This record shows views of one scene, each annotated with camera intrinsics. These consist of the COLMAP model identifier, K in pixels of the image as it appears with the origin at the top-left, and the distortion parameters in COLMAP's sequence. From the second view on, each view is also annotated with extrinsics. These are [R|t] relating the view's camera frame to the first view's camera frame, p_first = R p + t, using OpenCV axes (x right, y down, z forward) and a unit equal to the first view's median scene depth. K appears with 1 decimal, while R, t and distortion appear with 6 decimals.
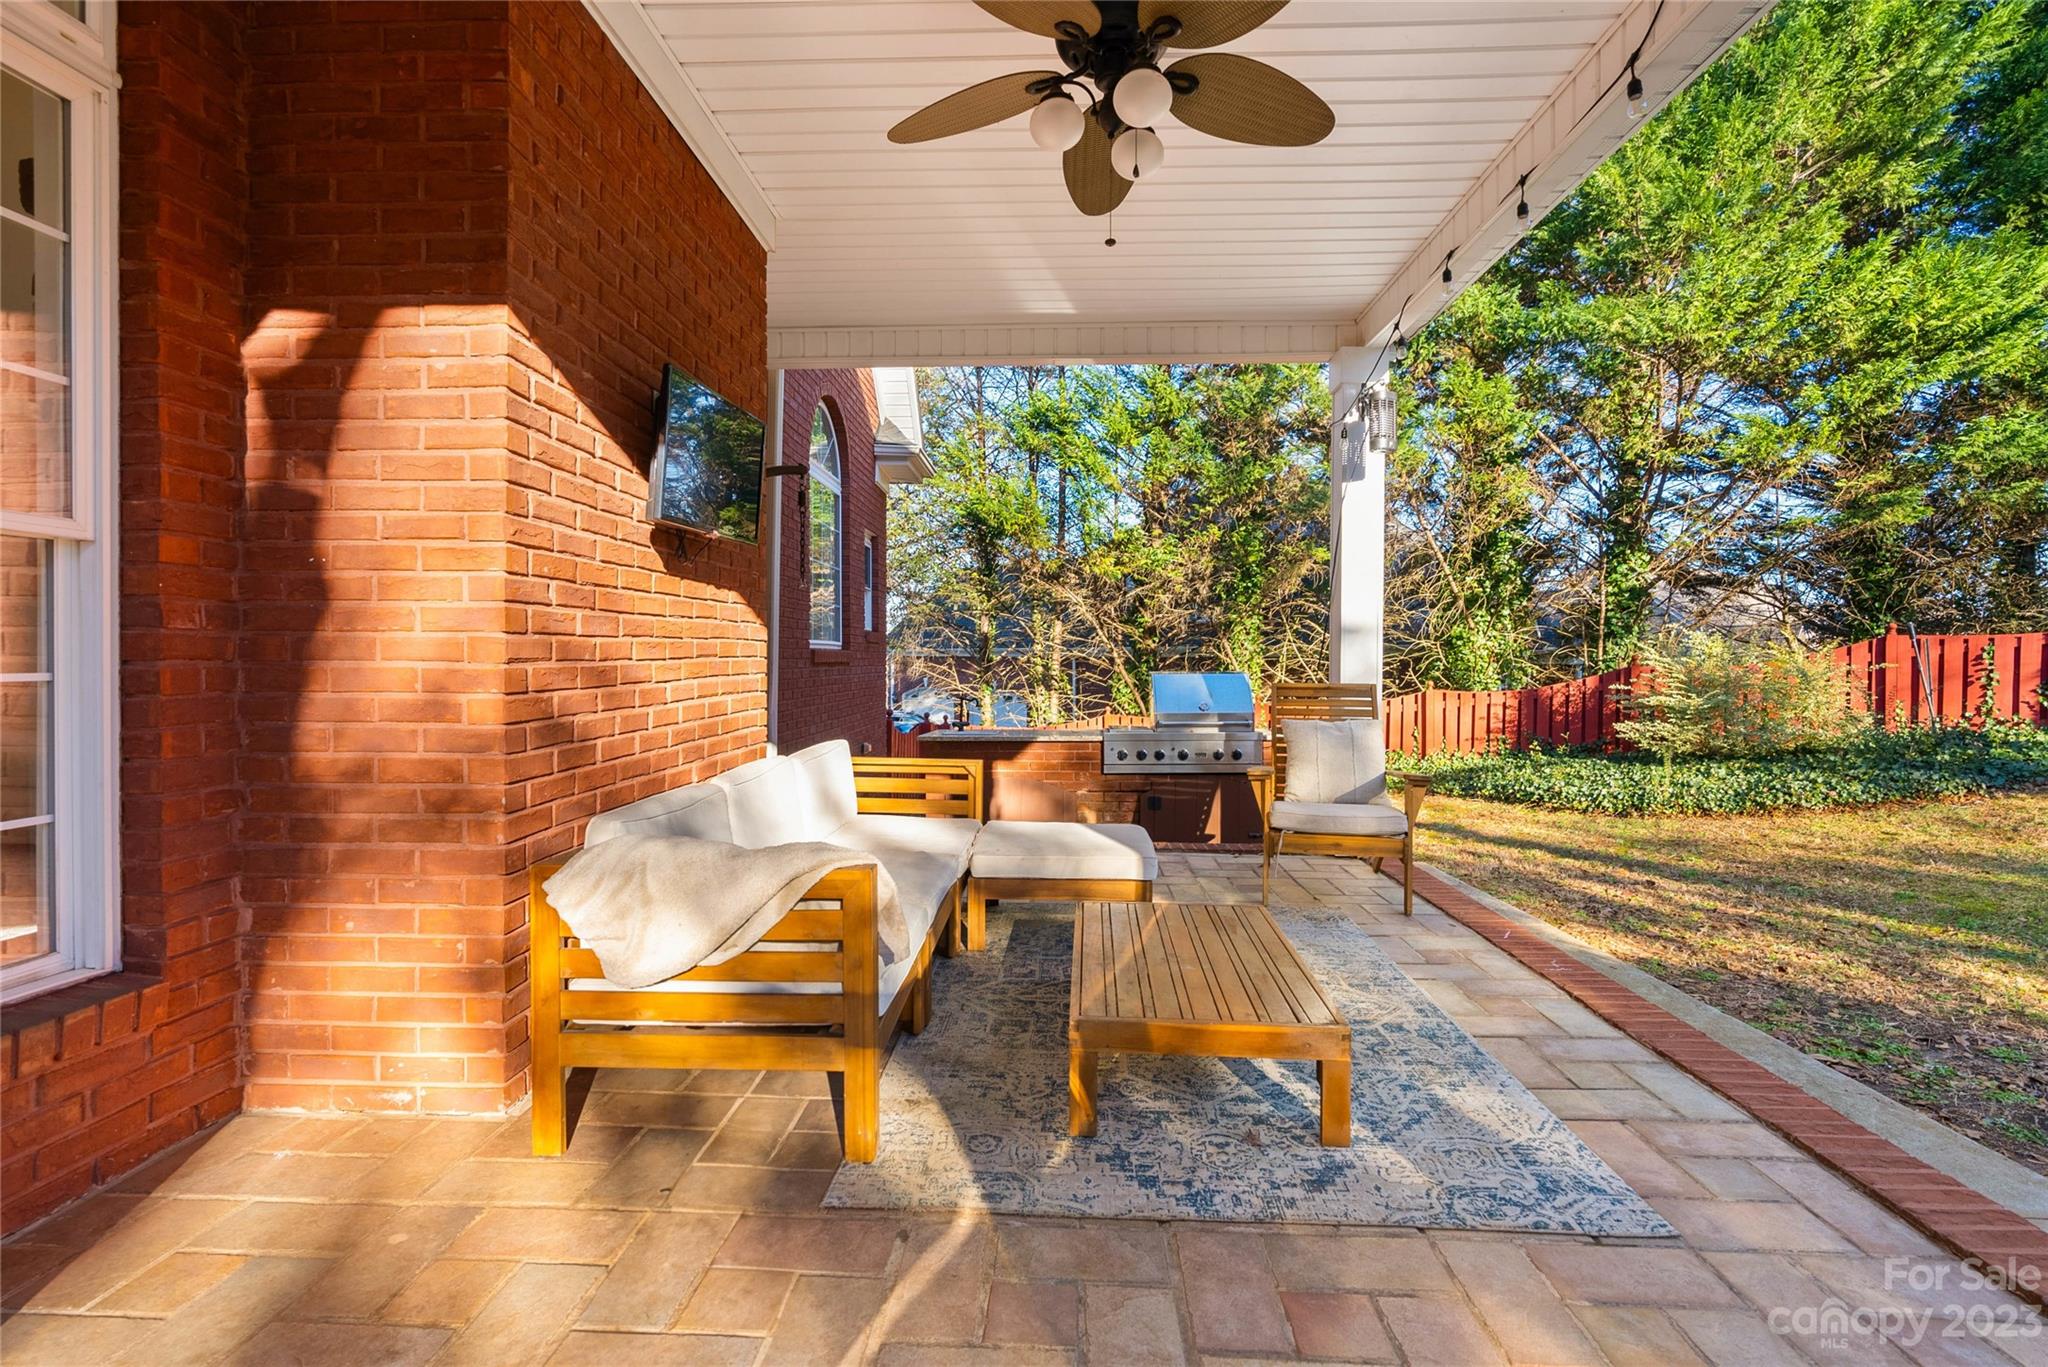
lens RADIAL K [[940.9, 0, 1029.0], [0, 940.9, 665.7], [0, 0, 1]] dist [-0.001081, 0.000248]
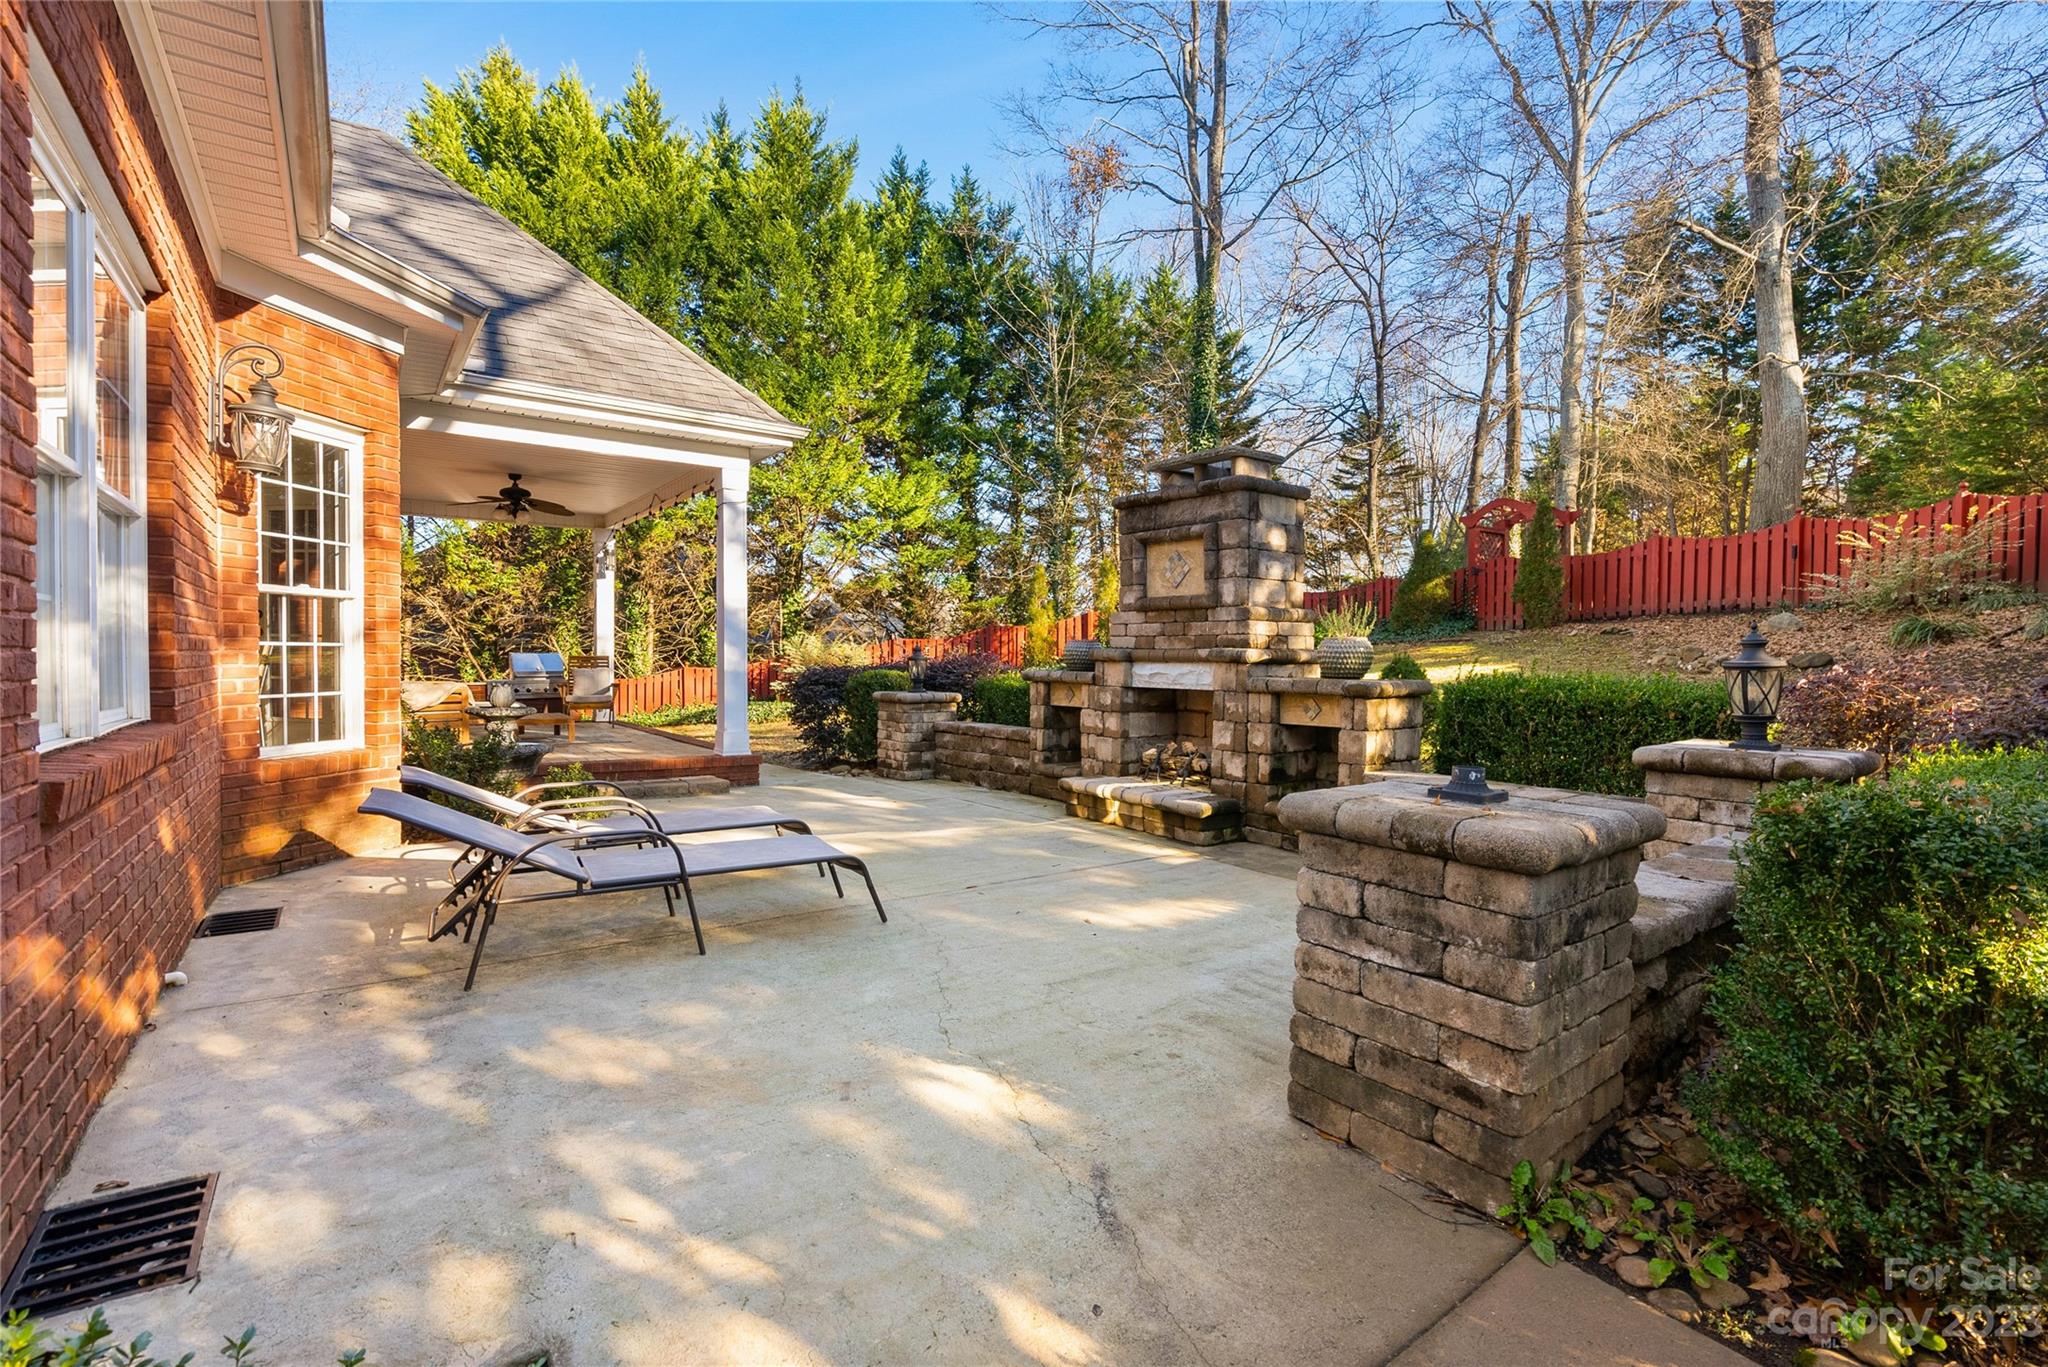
lens RADIAL K [[940.6, 0, 1033.2], [0, 940.6, 674.7], [0, 0, 1]] dist [-0.002177, -0.000129]
pose [[0.780592, -0.011786, 0.624930, -0.135663], [0.000944, 0.999843, 0.017677, 0.009938], [-0.625041, -0.013208, 0.780481, -0.681713]]
